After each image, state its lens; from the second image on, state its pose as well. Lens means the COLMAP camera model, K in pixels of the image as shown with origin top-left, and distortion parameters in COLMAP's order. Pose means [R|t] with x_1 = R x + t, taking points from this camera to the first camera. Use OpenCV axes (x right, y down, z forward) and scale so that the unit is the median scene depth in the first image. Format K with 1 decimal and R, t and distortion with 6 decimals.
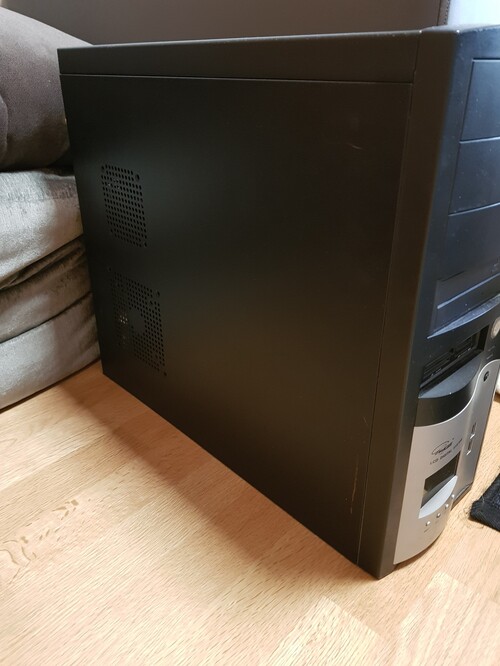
lens RADIAL K [[513.8, 0, 250.0], [0, 513.8, 333.0], [0, 0, 1]] dist [0.072953, -0.111823]
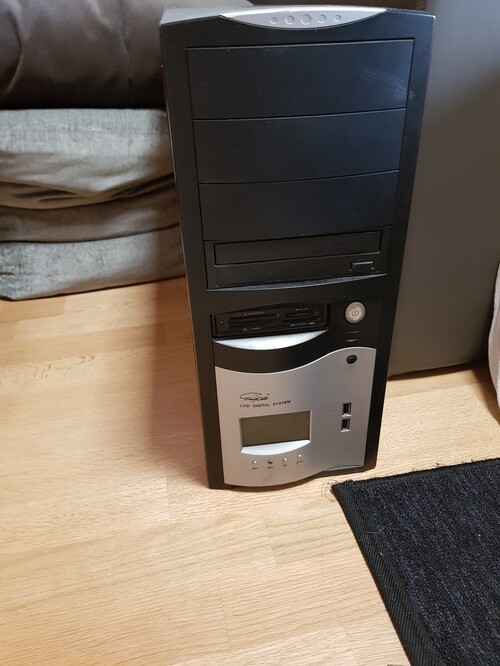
lens RADIAL K [[513.8, 0, 250.0], [0, 513.8, 333.0], [0, 0, 1]] dist [0.072953, -0.111823]
pose [[0.820556, 0.300843, -0.485986, 0.542429], [-0.248391, 0.953475, 0.170843, -0.064237], [0.514772, -0.019472, 0.857106, 0.023109]]
